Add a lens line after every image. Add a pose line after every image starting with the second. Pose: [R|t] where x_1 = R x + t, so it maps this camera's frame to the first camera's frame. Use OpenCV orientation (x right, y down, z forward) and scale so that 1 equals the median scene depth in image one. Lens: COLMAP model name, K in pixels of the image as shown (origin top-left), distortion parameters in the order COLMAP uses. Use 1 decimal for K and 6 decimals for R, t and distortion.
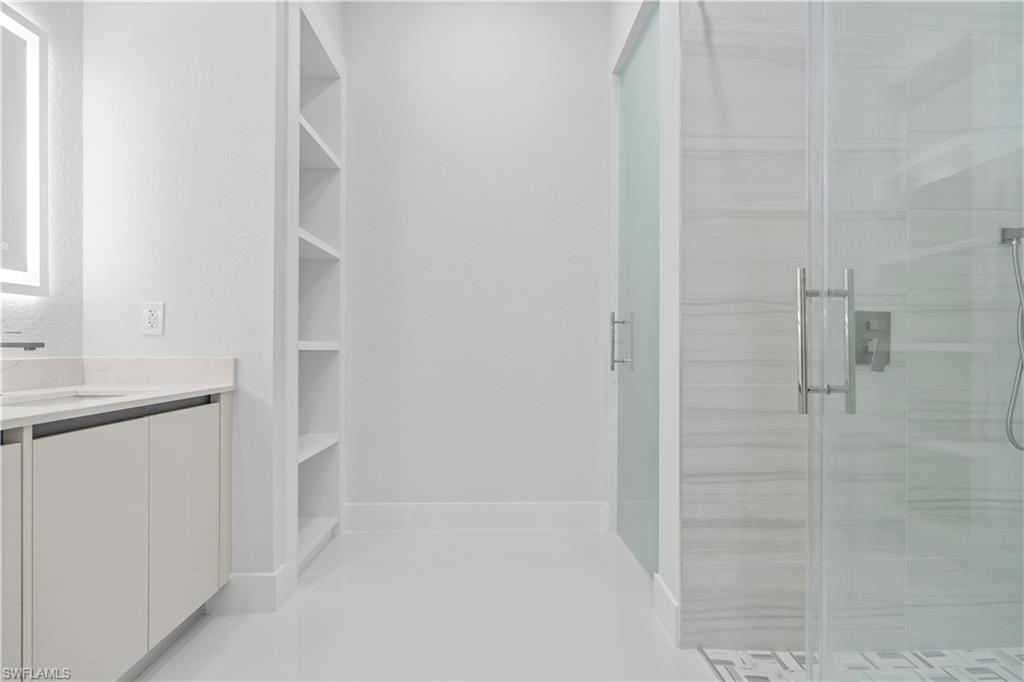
lens RADIAL K [[472.7, 0, 511.4], [0, 472.7, 345.7], [0, 0, 1]] dist [0.000438, 0.000144]
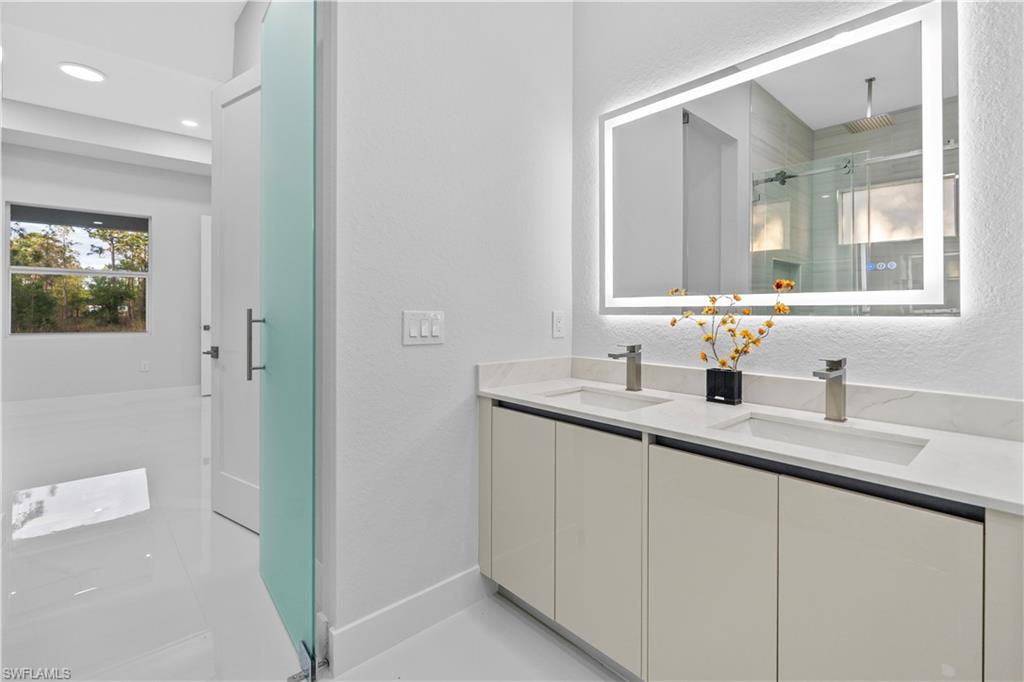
lens RADIAL K [[472.7, 0, 519.4], [0, 472.7, 317.1], [0, 0, 1]] dist [0.000438, 0.000144]
pose [[-0.759655, 0.003804, -0.650316, 0.068378], [-0.003983, 0.999937, 0.010501, -0.098575], [0.650315, 0.010567, -0.759592, 1.038039]]
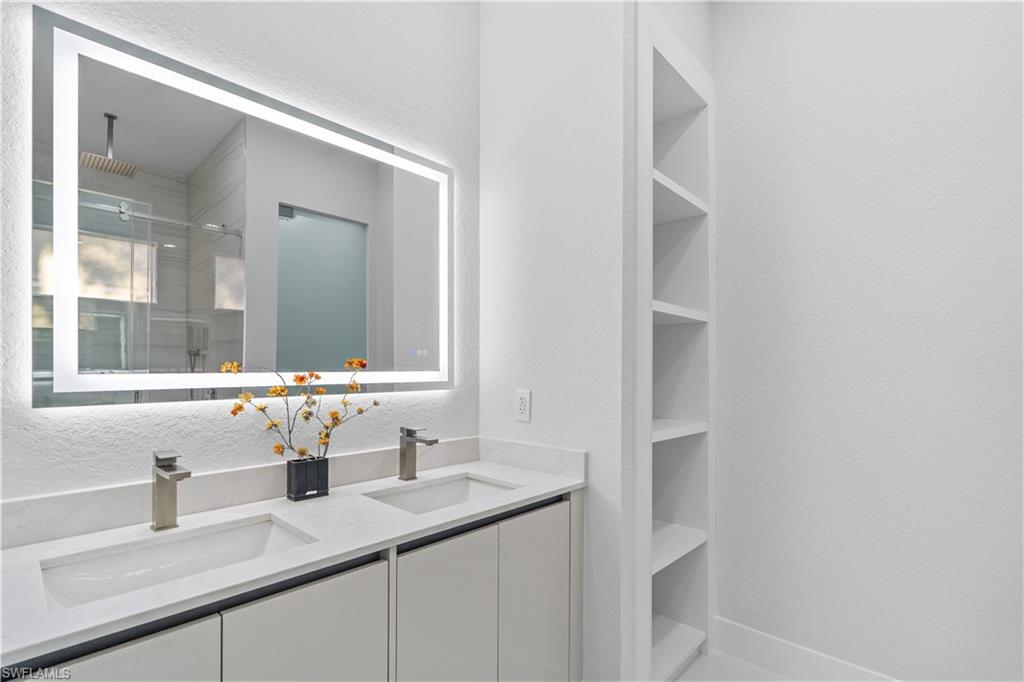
lens RADIAL K [[472.7, 0, 520.7], [0, 472.7, 365.8], [0, 0, 1]] dist [0.000438, 0.000144]
pose [[0.713985, -0.004756, -0.700145, -0.020666], [0.000495, 0.999980, -0.006288, -0.142115], [0.700161, 0.004143, 0.713973, 0.245222]]
